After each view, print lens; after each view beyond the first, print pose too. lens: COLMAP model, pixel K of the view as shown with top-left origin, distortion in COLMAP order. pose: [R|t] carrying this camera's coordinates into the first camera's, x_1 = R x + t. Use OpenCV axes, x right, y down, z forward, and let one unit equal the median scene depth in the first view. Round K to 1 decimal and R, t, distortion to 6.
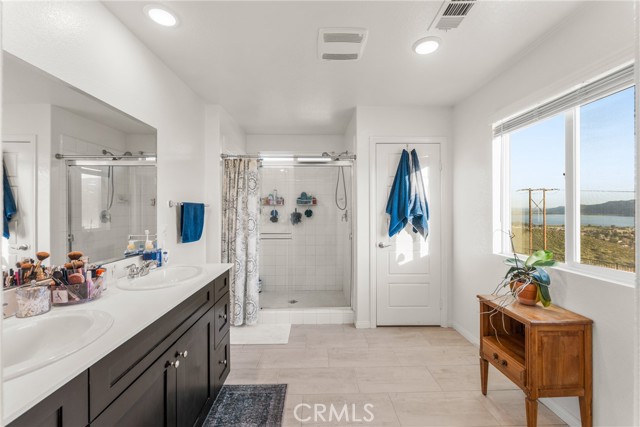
lens RADIAL K [[250.4, 0, 320.0], [0, 250.4, 213.5], [0, 0, 1]] dist [0.001694, 0.000189]
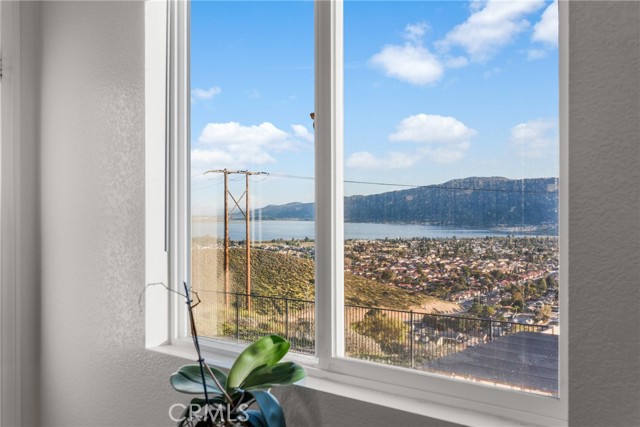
lens RADIAL K [[620.8, 0, 320.0], [0, 620.8, 213.5], [0, 0, 1]] dist [0.013596, 0.011278]
pose [[0.660975, -0.007869, 0.750367, 0.248727], [0.019588, 0.999785, -0.006769, -0.003730], [-0.750152, 0.019173, 0.660987, 0.312166]]
